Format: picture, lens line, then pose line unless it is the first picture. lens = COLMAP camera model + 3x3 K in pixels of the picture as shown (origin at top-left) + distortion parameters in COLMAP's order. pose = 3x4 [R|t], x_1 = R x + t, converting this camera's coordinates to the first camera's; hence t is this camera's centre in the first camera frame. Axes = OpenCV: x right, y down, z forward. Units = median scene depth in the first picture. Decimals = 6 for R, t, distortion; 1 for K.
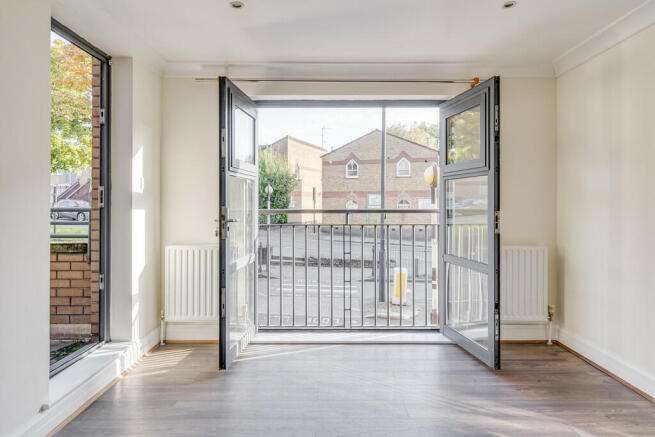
lens RADIAL K [[416.3, 0, 326.9], [0, 416.3, 200.8], [0, 0, 1]] dist [0.003879, 0.001104]
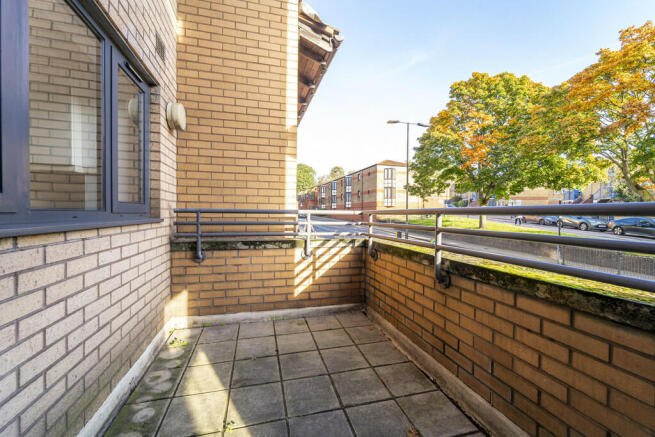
lens RADIAL K [[263.9, 0, 327.5], [0, 263.9, 218.5], [0, 0, 1]] dist [0.000404, 0.000102]
pose [[0.269494, 0.021319, -0.962766, -0.471044], [-0.004010, 0.999771, 0.021016, 0.027409], [0.962994, -0.001803, 0.269518, 0.708925]]
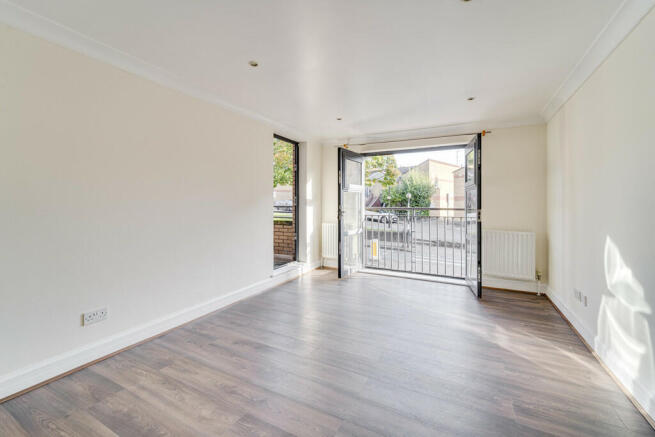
lens RADIAL K [[272.5, 0, 328.7], [0, 272.5, 204.2], [0, 0, 1]] dist [0.000183, 0.000027]
pose [[0.889849, 0.005603, -0.456221, 0.314513], [-0.002598, 0.999971, 0.007213, -0.003069], [0.456248, -0.005233, 0.889837, -0.284065]]
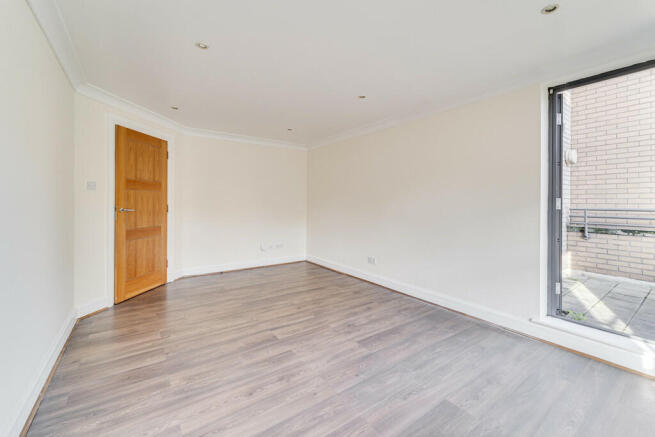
lens RADIAL K [[272.5, 0, 328.7], [0, 272.5, 204.2], [0, 0, 1]] dist [0.000183, 0.000027]
pose [[-0.811744, -0.002259, -0.584009, 0.445760], [0.000450, 0.999990, -0.004494, 0.004723], [0.584013, -0.003911, -0.811735, 0.893437]]
